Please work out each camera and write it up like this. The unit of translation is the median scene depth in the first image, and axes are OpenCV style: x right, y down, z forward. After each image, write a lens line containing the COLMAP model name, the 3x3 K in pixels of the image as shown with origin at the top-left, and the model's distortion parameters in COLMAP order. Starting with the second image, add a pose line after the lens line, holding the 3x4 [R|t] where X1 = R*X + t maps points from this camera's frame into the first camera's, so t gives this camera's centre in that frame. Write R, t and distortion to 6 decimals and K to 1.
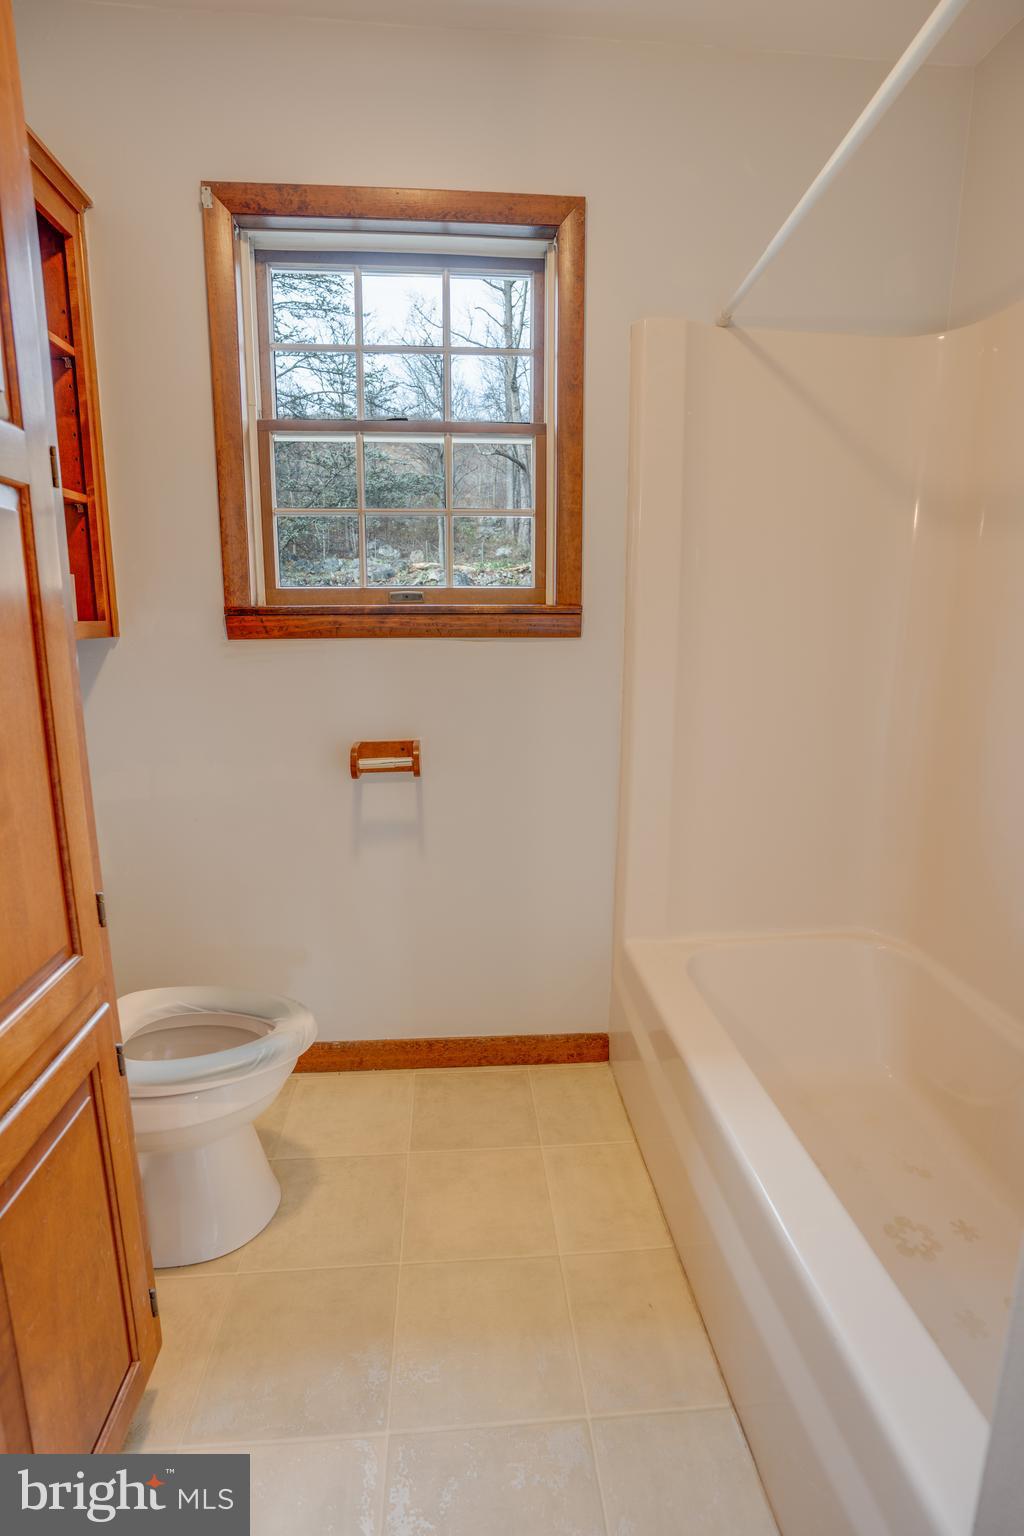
lens RADIAL K [[749.0, 0, 512.0], [0, 749.0, 768.0], [0, 0, 1]] dist [-0.085376, 0.036124]
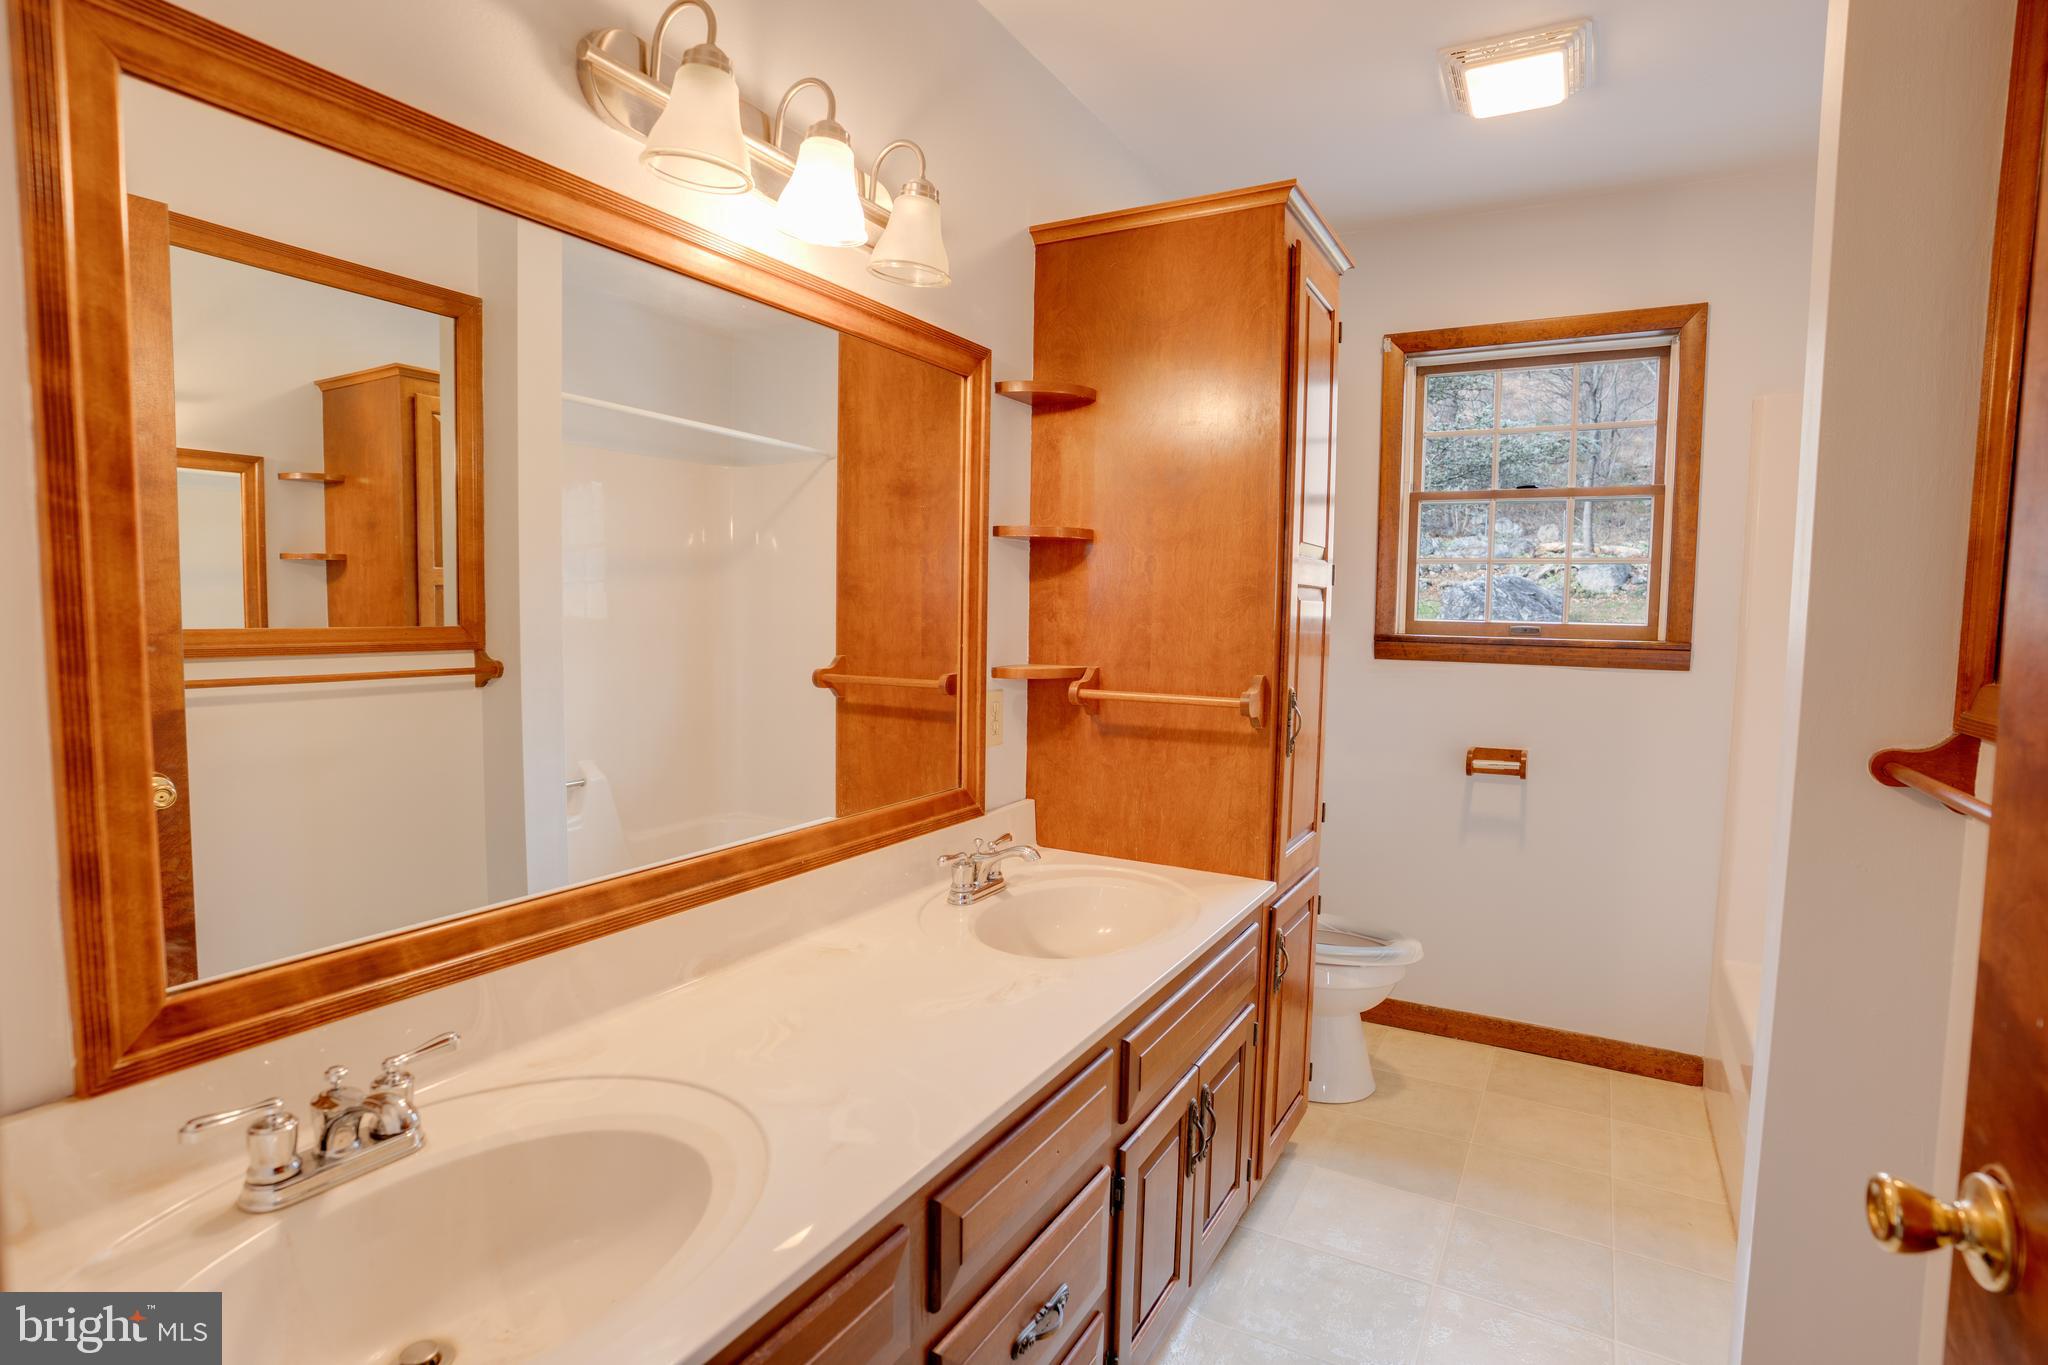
lens RADIAL K [[1029.4, 0, 1024.0], [0, 1029.4, 682.5], [0, 0, 1]] dist [-0.074199, 0.041751]
pose [[0.826596, 0.053985, -0.560201, 0.113841], [-0.126570, 0.987722, -0.091575, 0.108264], [0.548379, 0.146601, 0.823279, -0.800234]]
